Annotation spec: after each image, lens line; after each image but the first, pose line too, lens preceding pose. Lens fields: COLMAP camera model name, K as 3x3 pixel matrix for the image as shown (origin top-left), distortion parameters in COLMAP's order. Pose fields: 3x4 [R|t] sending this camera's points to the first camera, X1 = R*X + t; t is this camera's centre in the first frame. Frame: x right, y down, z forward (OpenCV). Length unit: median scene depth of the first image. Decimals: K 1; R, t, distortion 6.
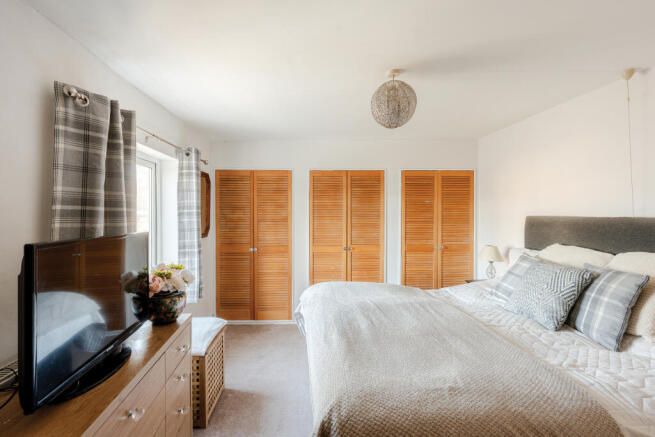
lens RADIAL K [[304.6, 0, 322.7], [0, 304.6, 217.4], [0, 0, 1]] dist [-0.002003, 0.000455]
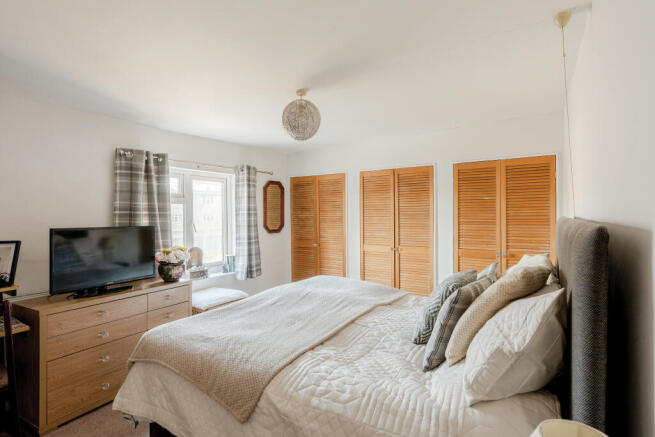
lens RADIAL K [[329.5, 0, 327.5], [0, 329.5, 218.5], [0, 0, 1]] dist [-0.000353, 0.000154]
pose [[0.813404, 0.005589, -0.581672, 0.715202], [-0.001440, 0.999970, 0.007596, -0.005292], [0.581697, -0.005341, 0.813388, 0.028302]]
